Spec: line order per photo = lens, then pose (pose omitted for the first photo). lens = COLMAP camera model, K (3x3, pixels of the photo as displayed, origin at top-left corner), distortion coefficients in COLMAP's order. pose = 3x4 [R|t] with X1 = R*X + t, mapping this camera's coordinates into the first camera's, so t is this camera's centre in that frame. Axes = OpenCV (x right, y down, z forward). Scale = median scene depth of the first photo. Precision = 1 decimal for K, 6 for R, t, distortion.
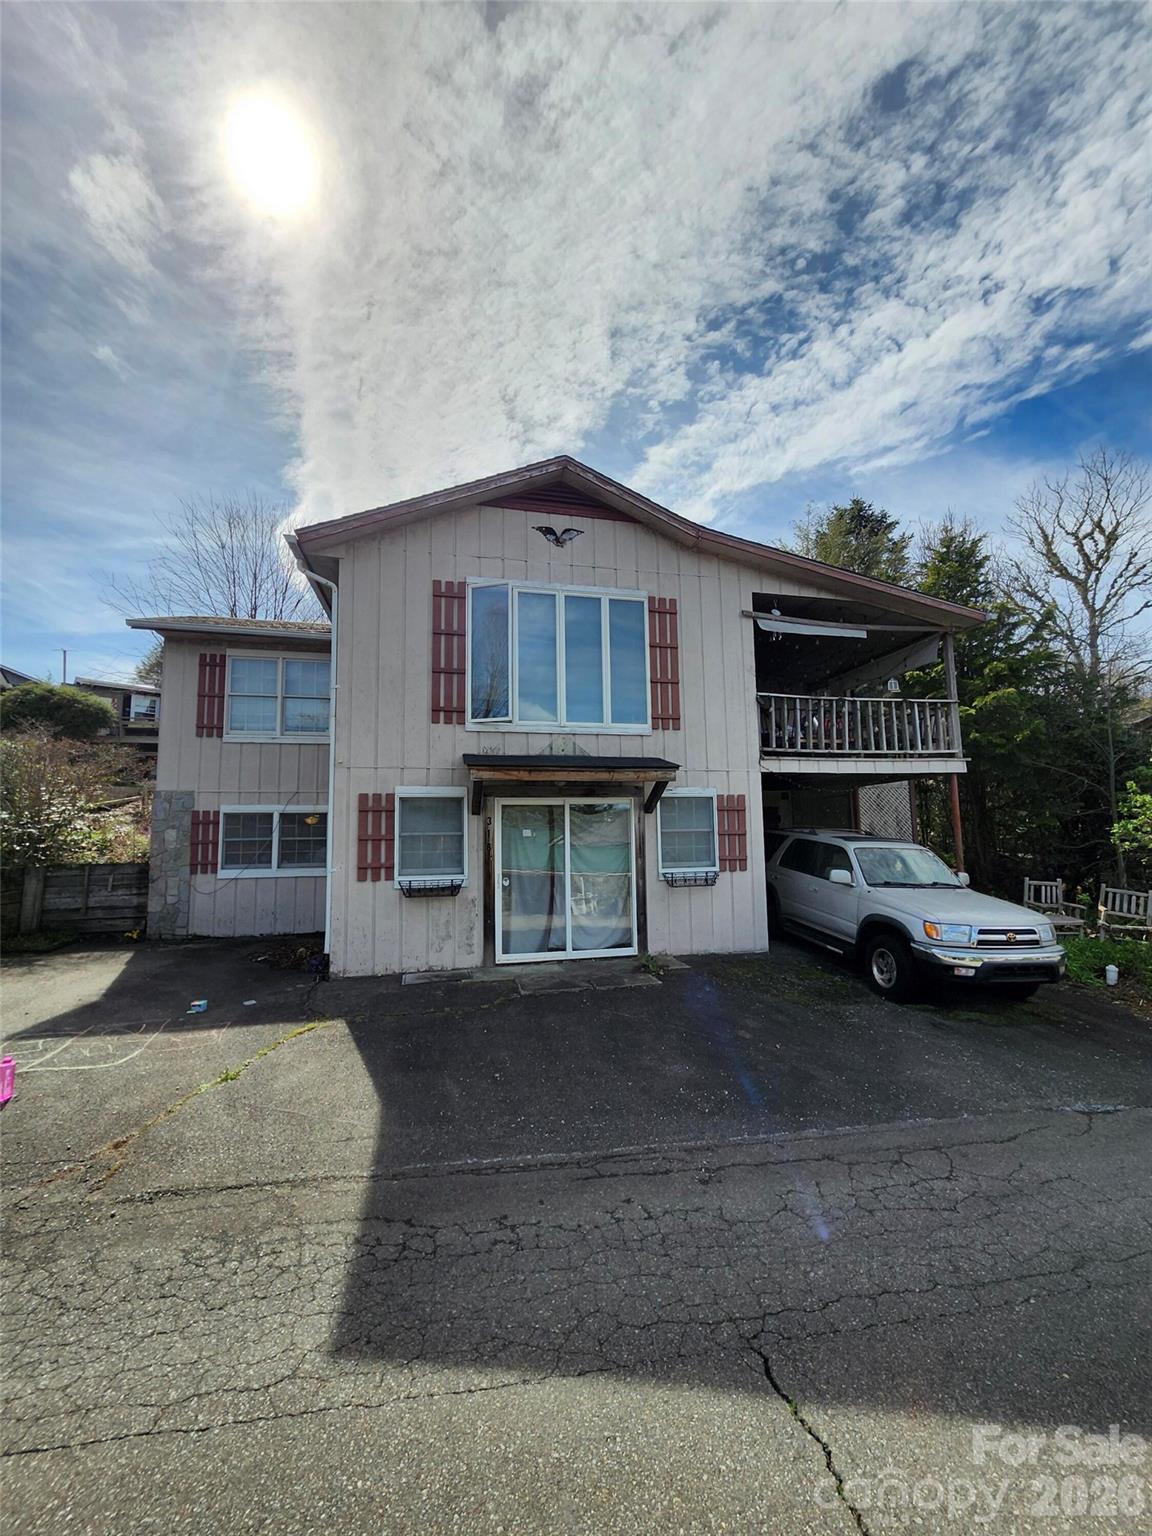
lens RADIAL K [[609.3, 0, 574.5], [0, 609.3, 771.5], [0, 0, 1]] dist [0.000711, 0.000014]
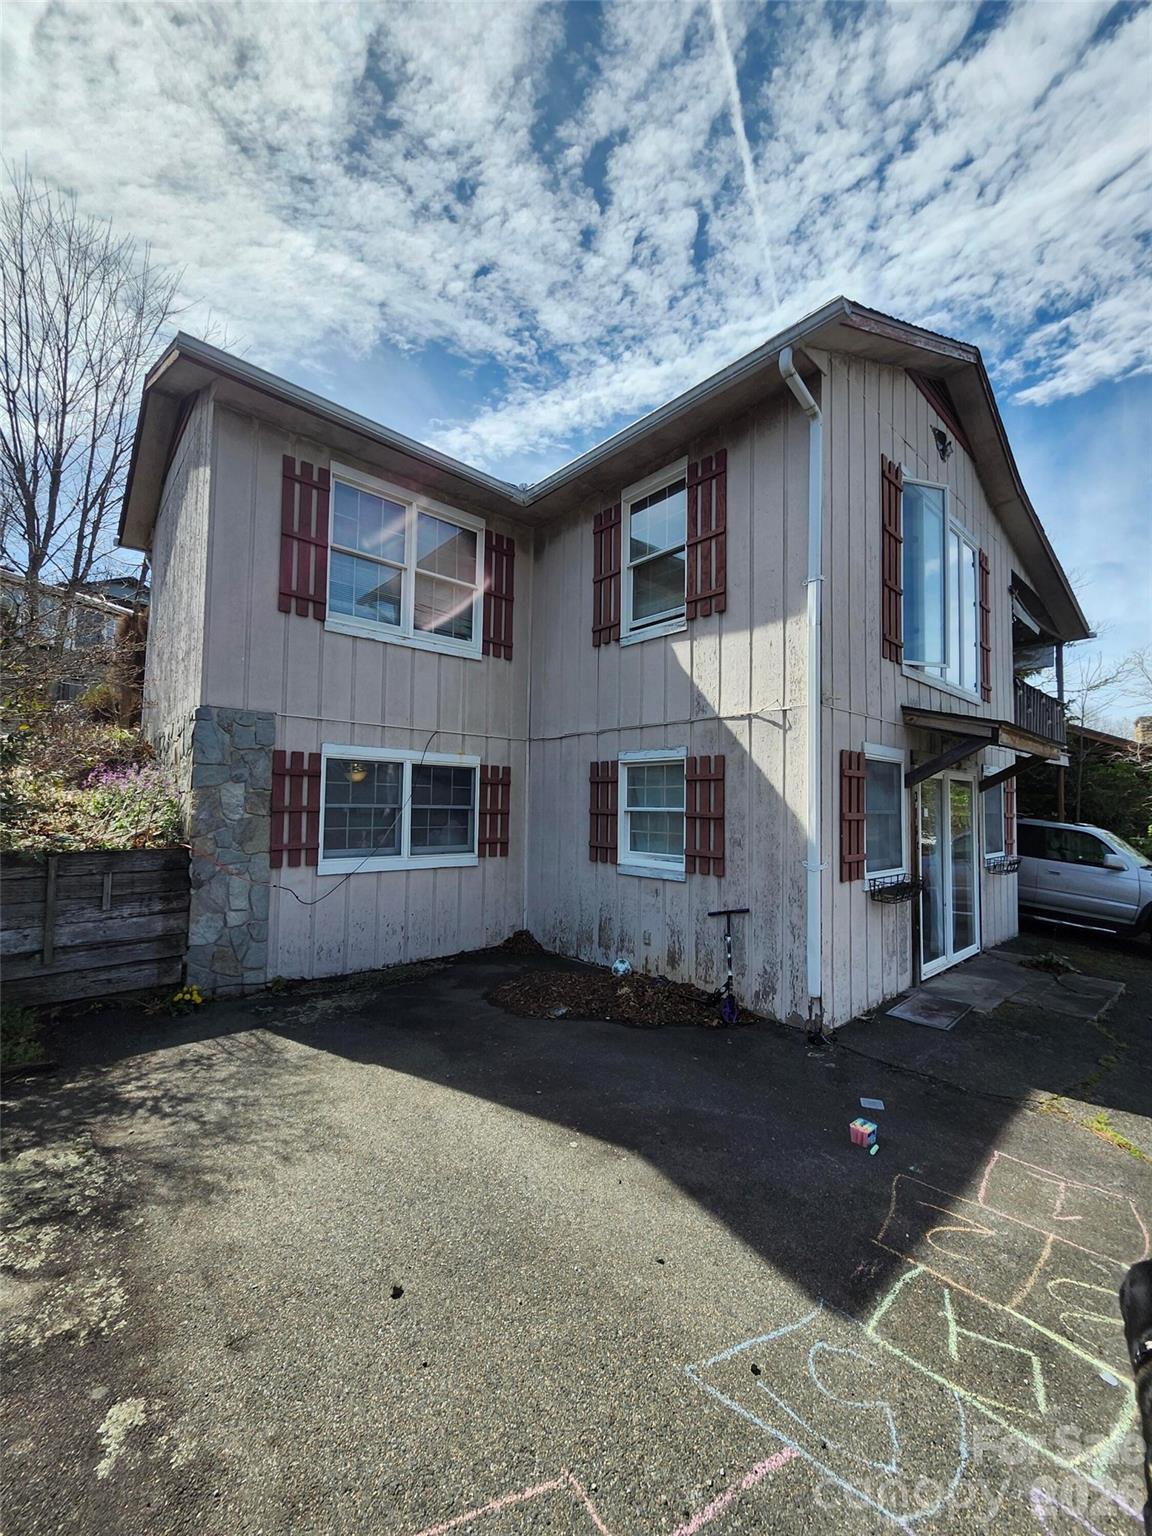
lens RADIAL K [[609.3, 0, 576.6], [0, 609.3, 774.7], [0, 0, 1]] dist [0.000711, 0.000014]
pose [[0.865460, 0.051846, 0.498288, -0.664007], [-0.081252, 0.995988, 0.037494, 0.044415], [-0.494345, -0.072936, 0.866201, 0.408067]]
